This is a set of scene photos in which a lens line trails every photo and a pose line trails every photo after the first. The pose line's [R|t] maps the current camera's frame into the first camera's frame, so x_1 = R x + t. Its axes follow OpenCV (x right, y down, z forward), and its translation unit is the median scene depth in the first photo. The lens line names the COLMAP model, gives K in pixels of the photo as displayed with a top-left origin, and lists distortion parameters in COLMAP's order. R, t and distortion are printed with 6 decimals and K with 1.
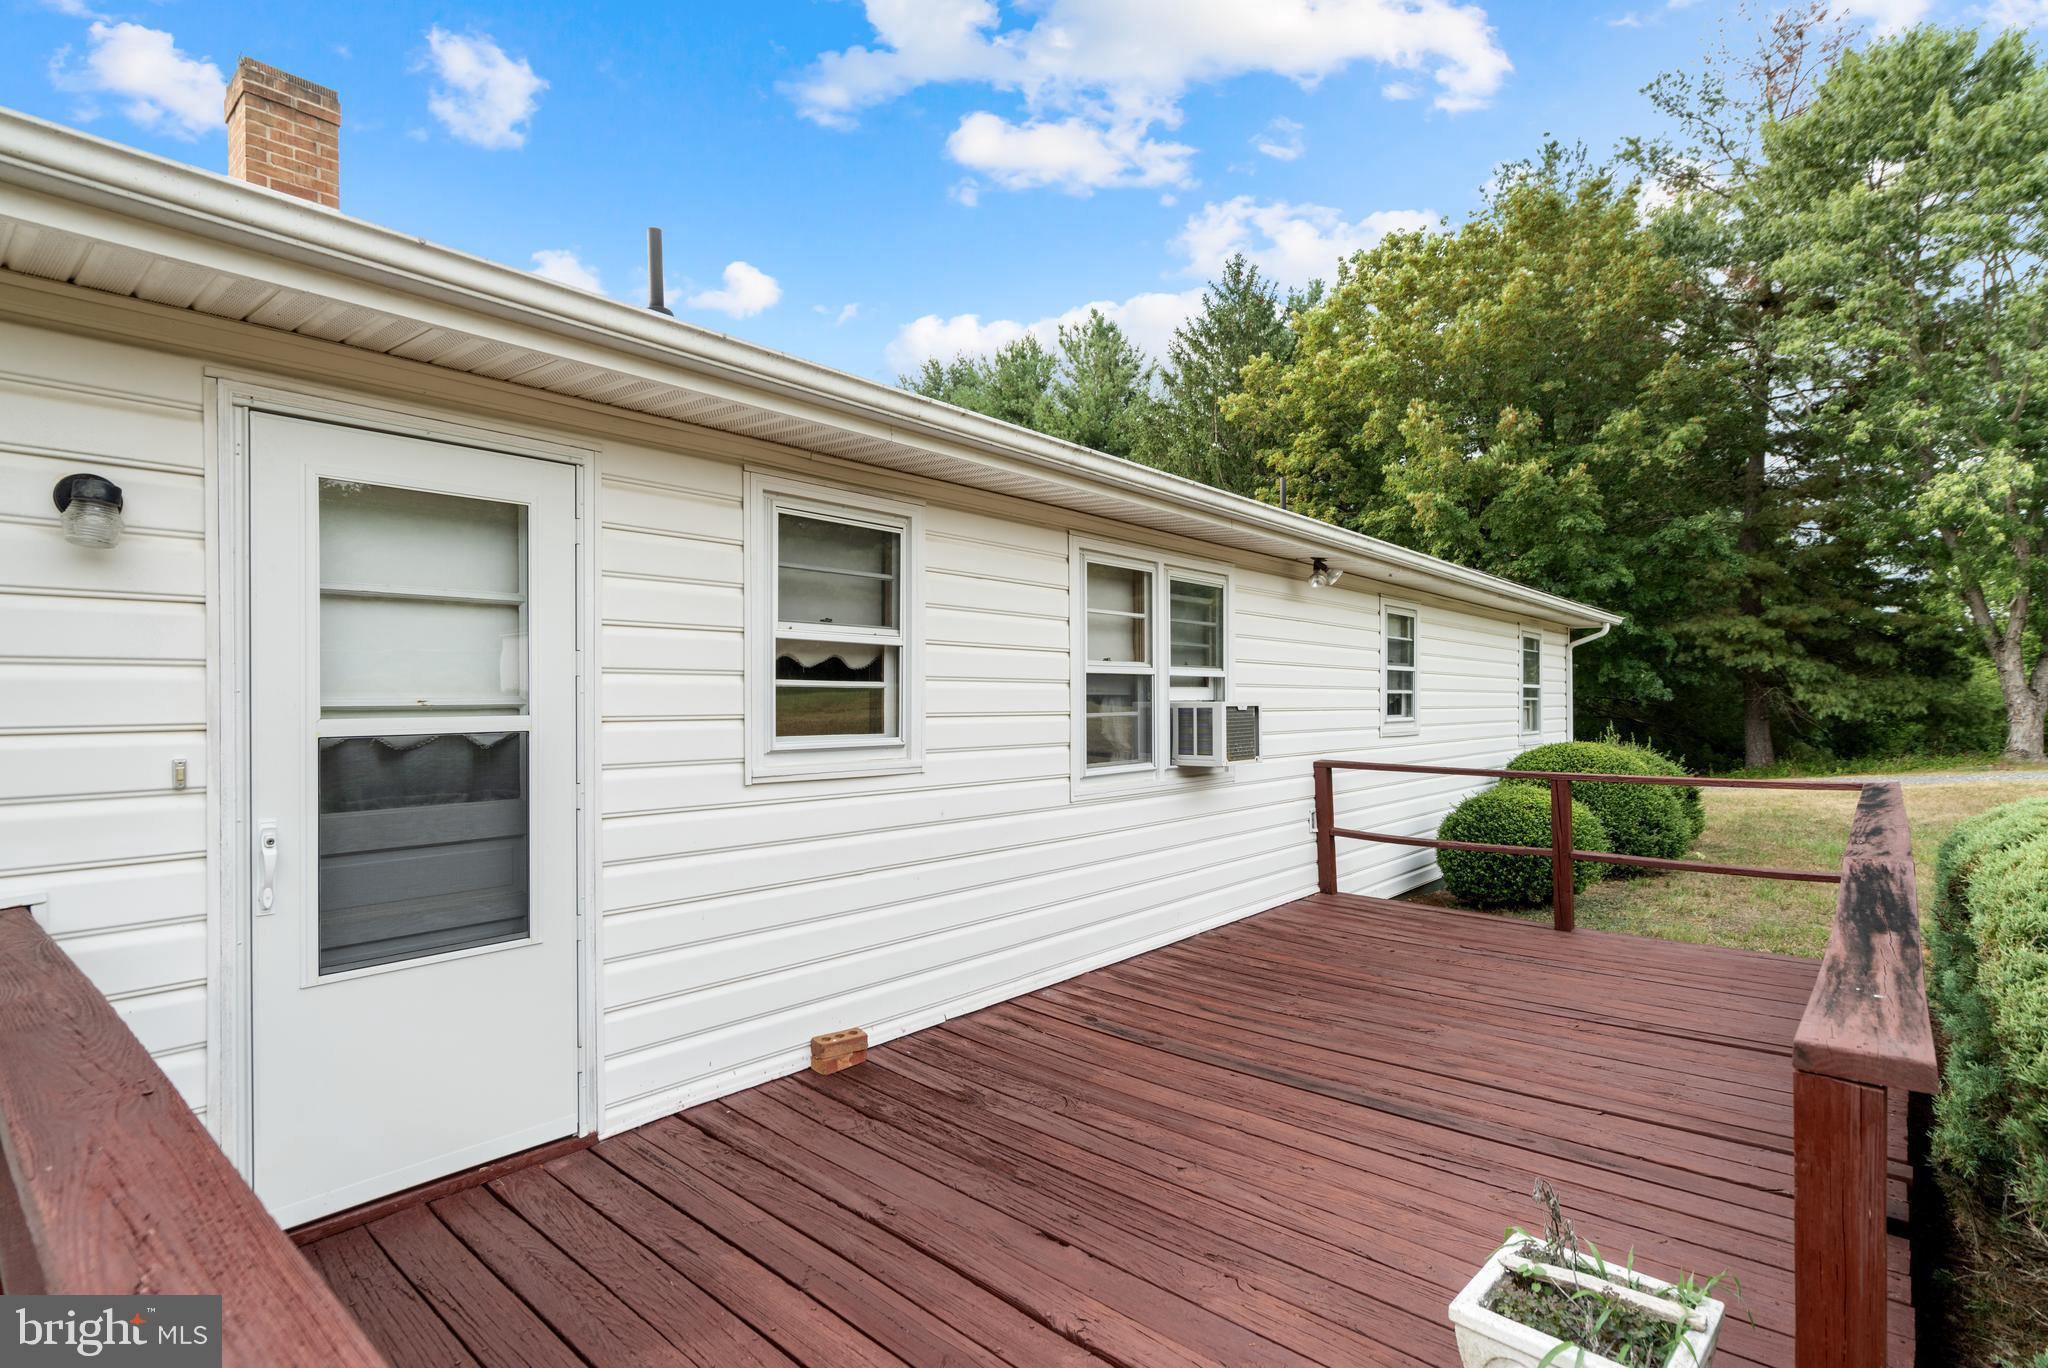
lens RADIAL K [[965.3, 0, 1028.5], [0, 965.3, 700.7], [0, 0, 1]] dist [-0.014792, -0.000930]
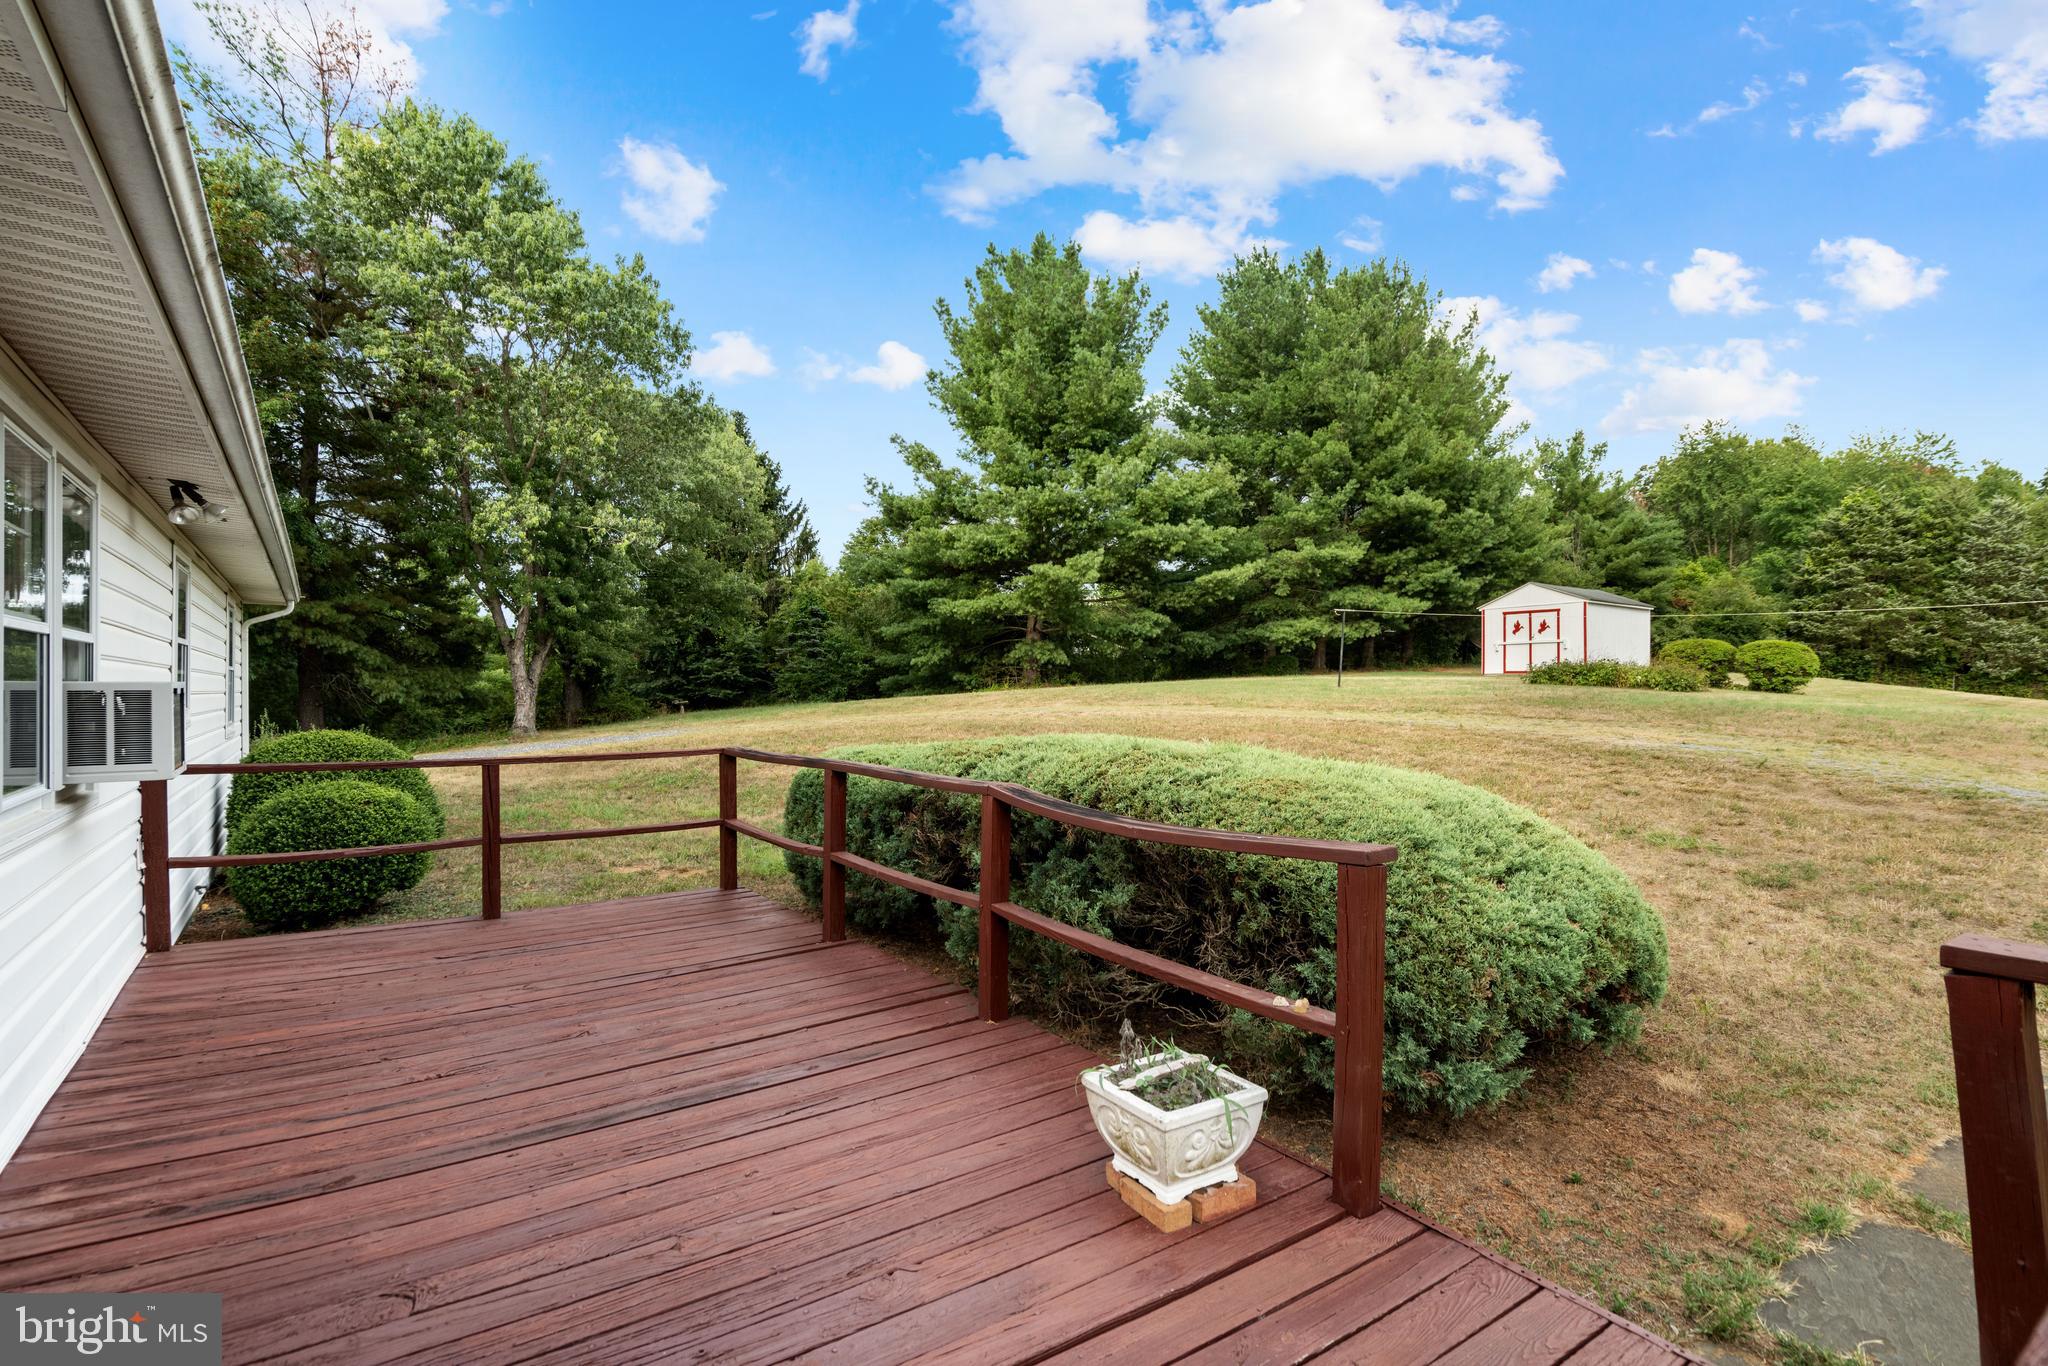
lens RADIAL K [[965.3, 0, 1017.6], [0, 965.3, 683.3], [0, 0, 1]] dist [-0.014792, -0.000930]
pose [[0.220217, 0.010175, 0.975398, -0.345259], [-0.007634, 0.999933, -0.008708, 0.002547], [-0.975421, -0.005528, 0.220280, 0.309343]]
